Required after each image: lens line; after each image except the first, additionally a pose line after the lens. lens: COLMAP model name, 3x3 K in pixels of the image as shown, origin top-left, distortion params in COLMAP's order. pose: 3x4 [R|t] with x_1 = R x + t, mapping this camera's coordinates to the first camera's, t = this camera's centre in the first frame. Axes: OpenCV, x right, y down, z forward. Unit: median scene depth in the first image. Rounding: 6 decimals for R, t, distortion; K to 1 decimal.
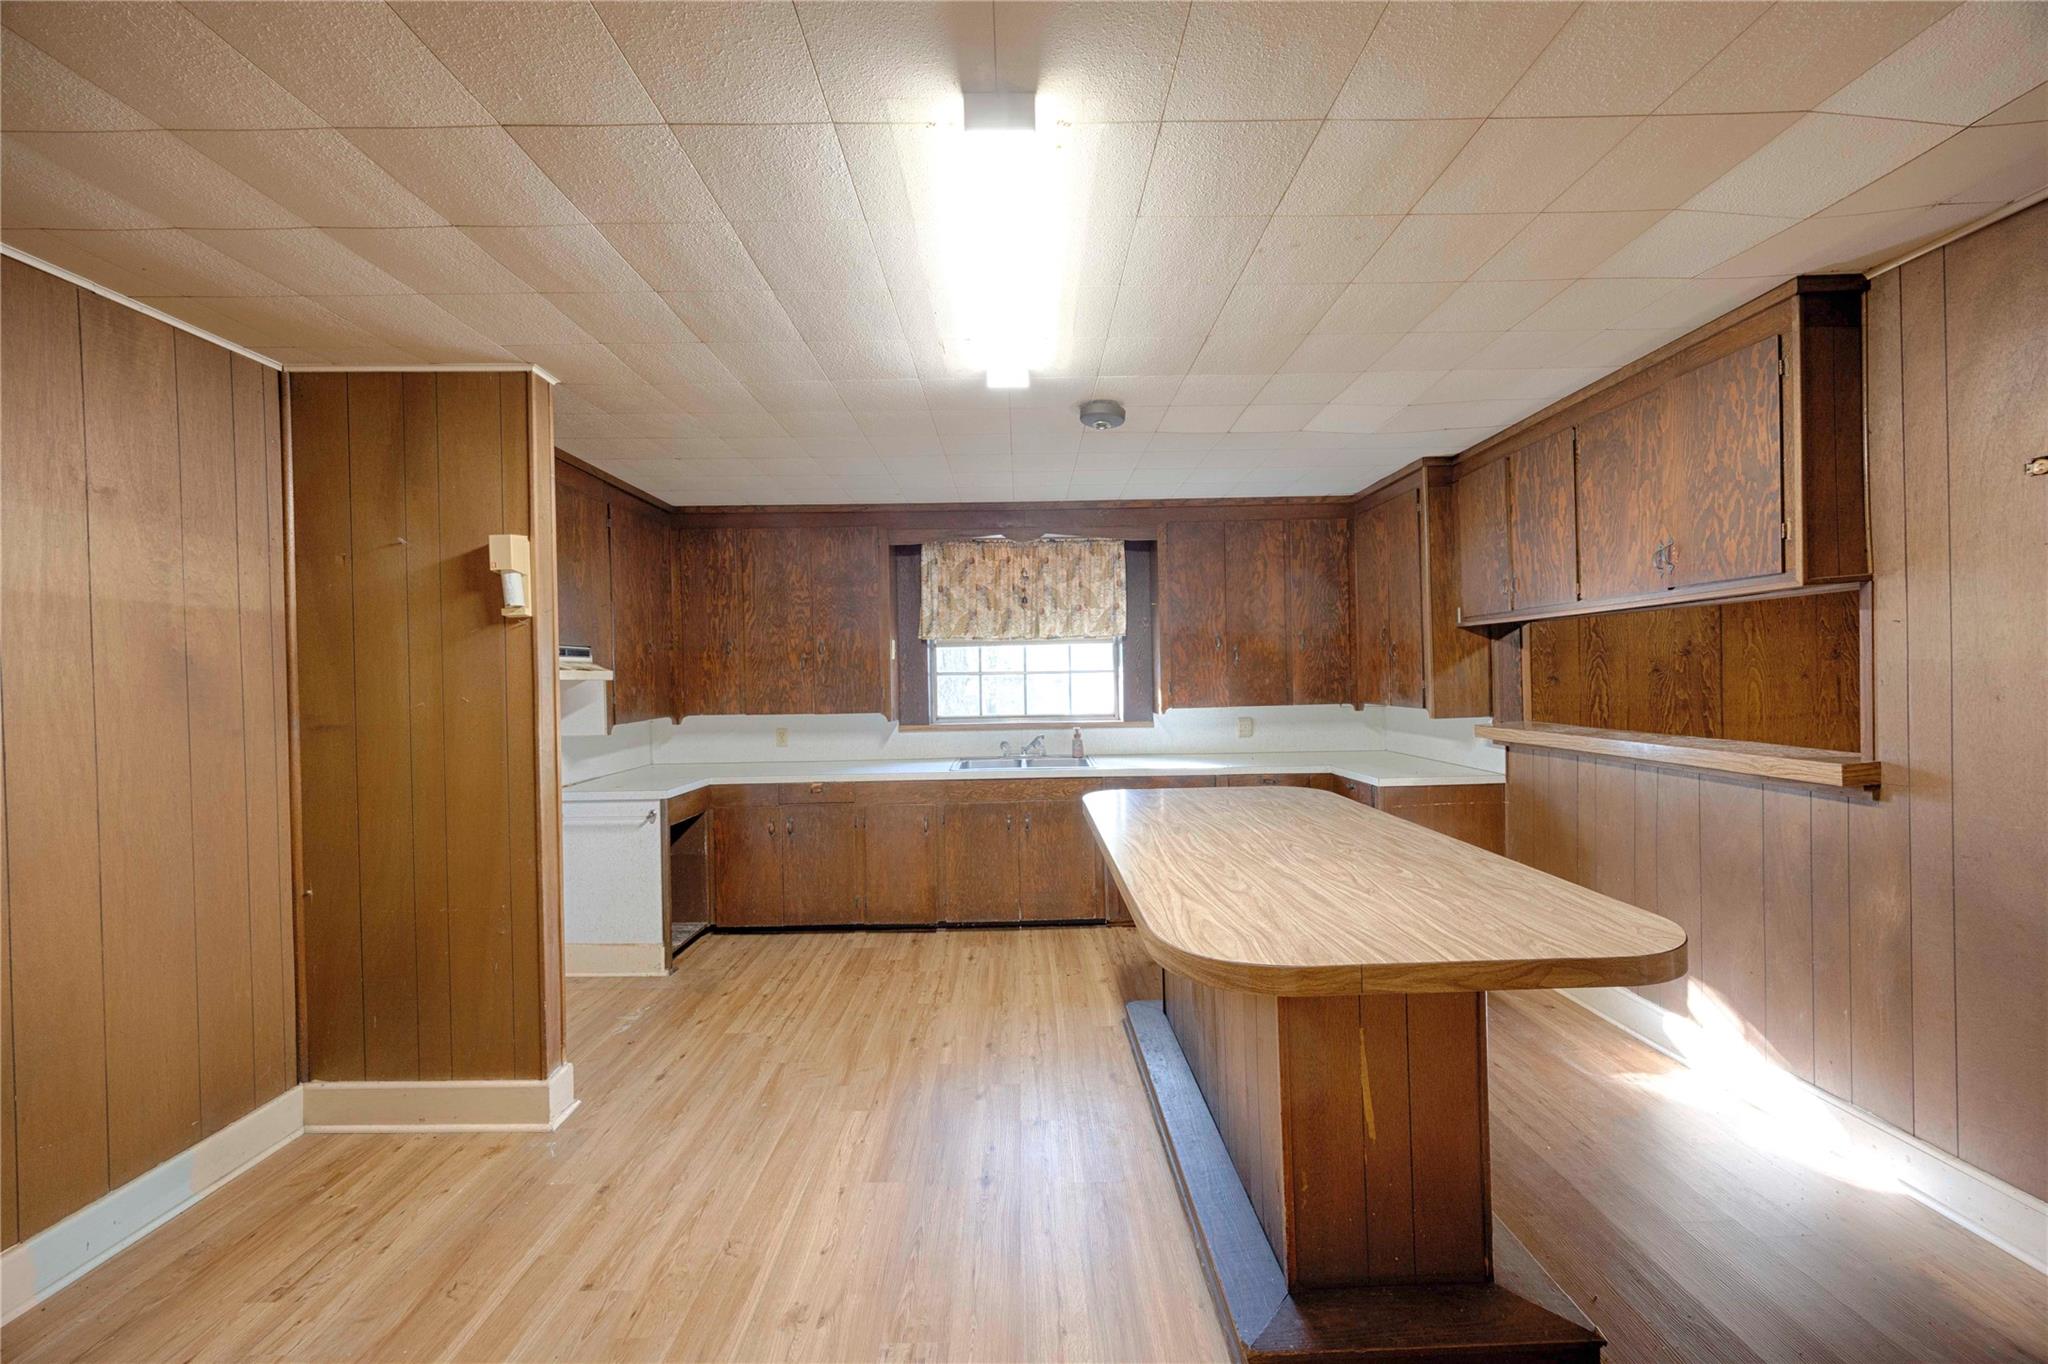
lens RADIAL K [[783.5, 0, 1025.6], [0, 783.5, 681.0], [0, 0, 1]] dist [-0.003195, -0.000093]
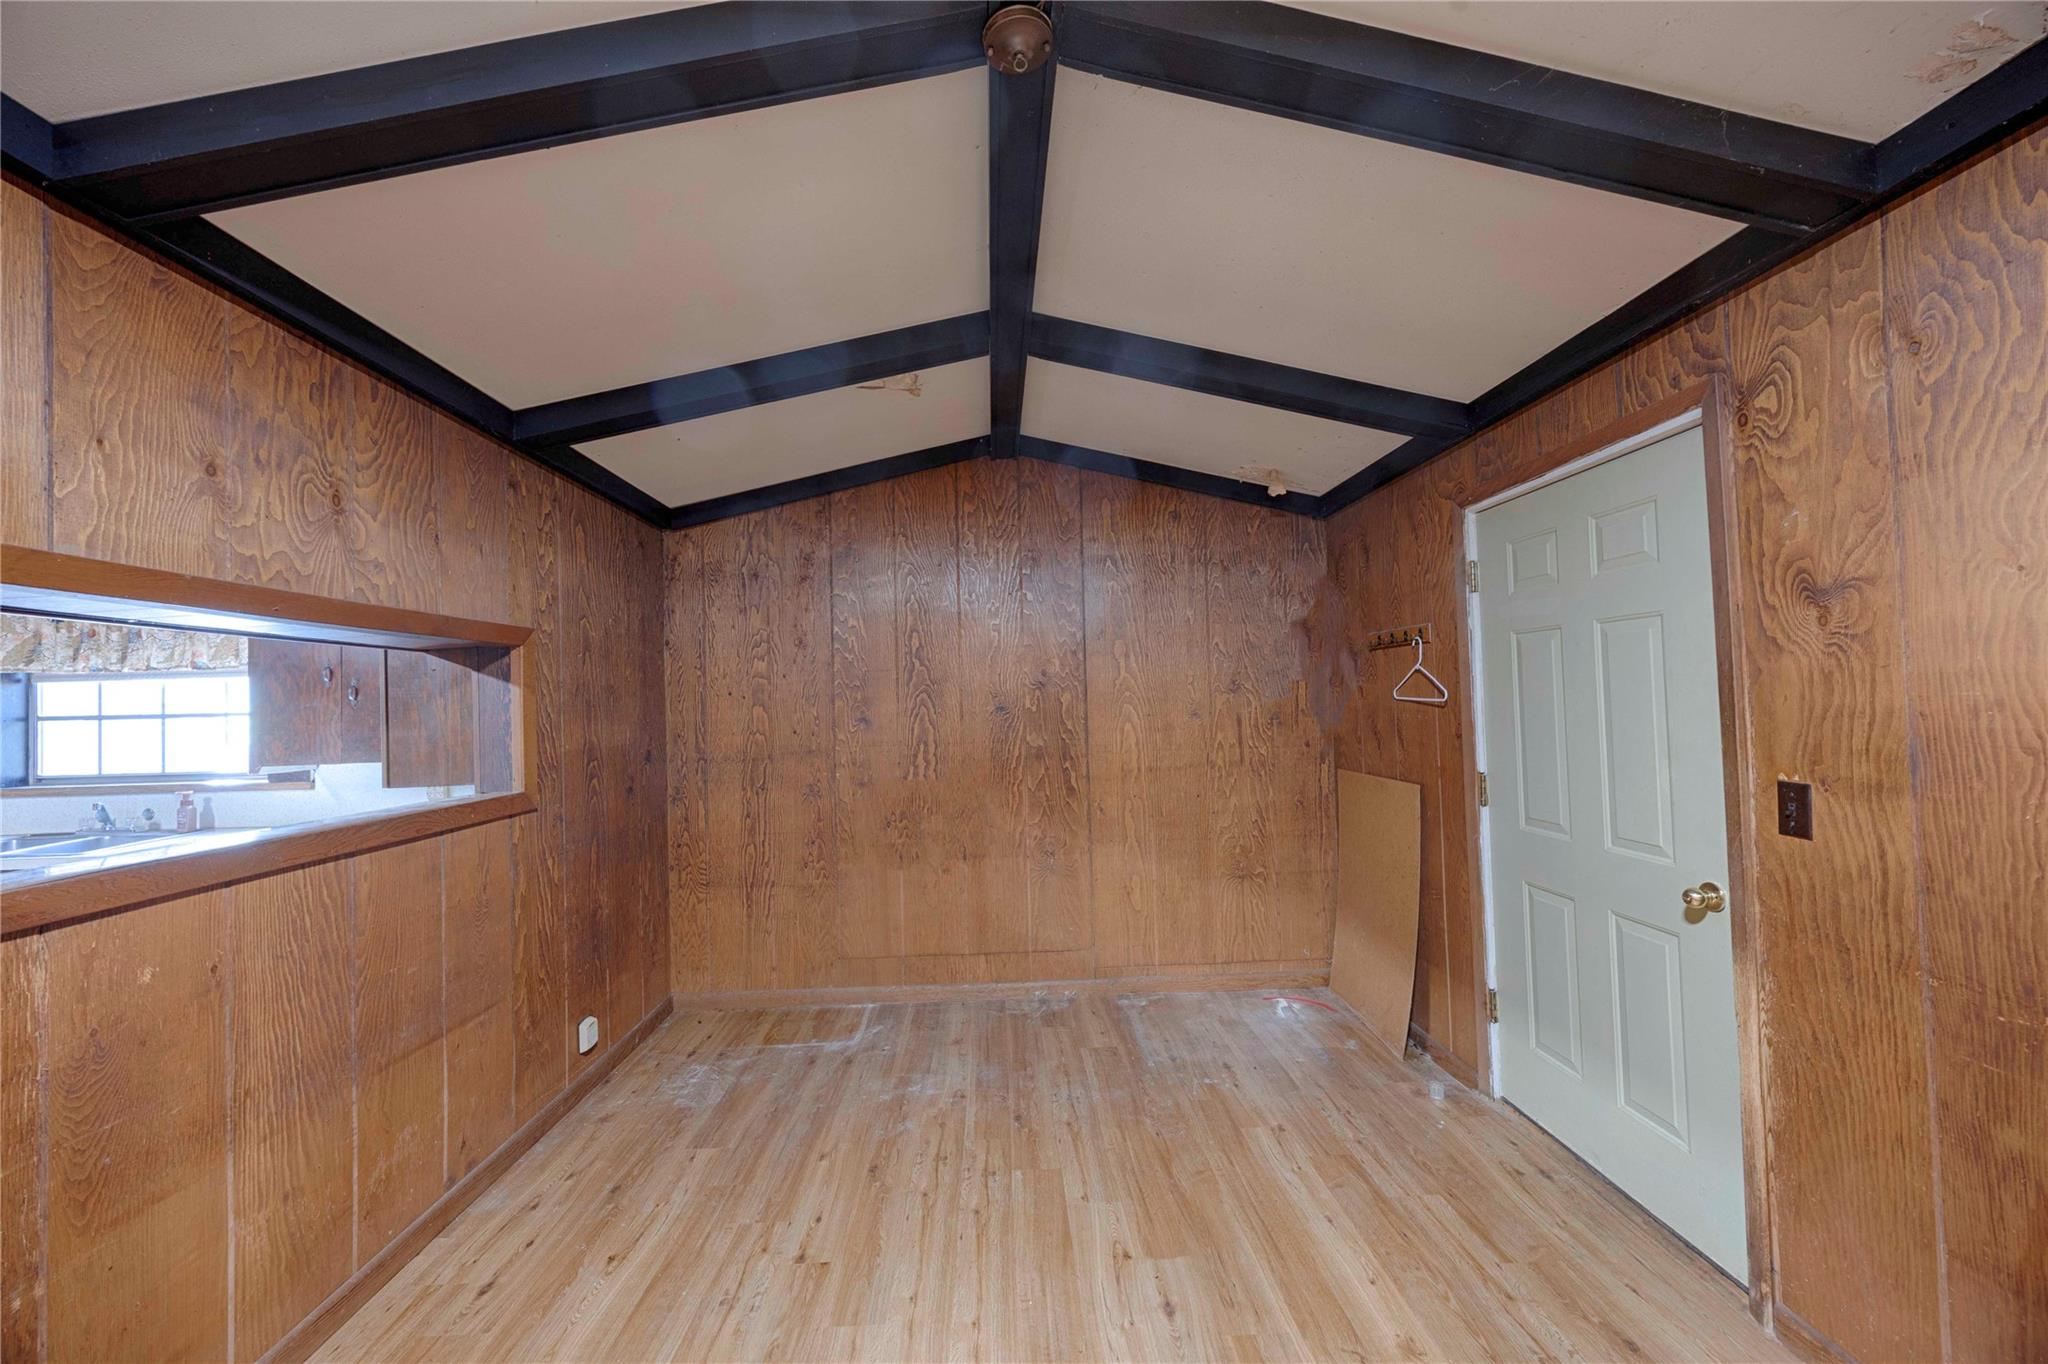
lens RADIAL K [[783.5, 0, 1027.6], [0, 783.5, 678.7], [0, 0, 1]] dist [-0.003195, -0.000093]
pose [[0.999398, -0.004142, 0.034436, 0.807764], [0.005315, 0.999406, -0.034042, -0.016564], [-0.034275, 0.034205, 0.998827, 0.235110]]
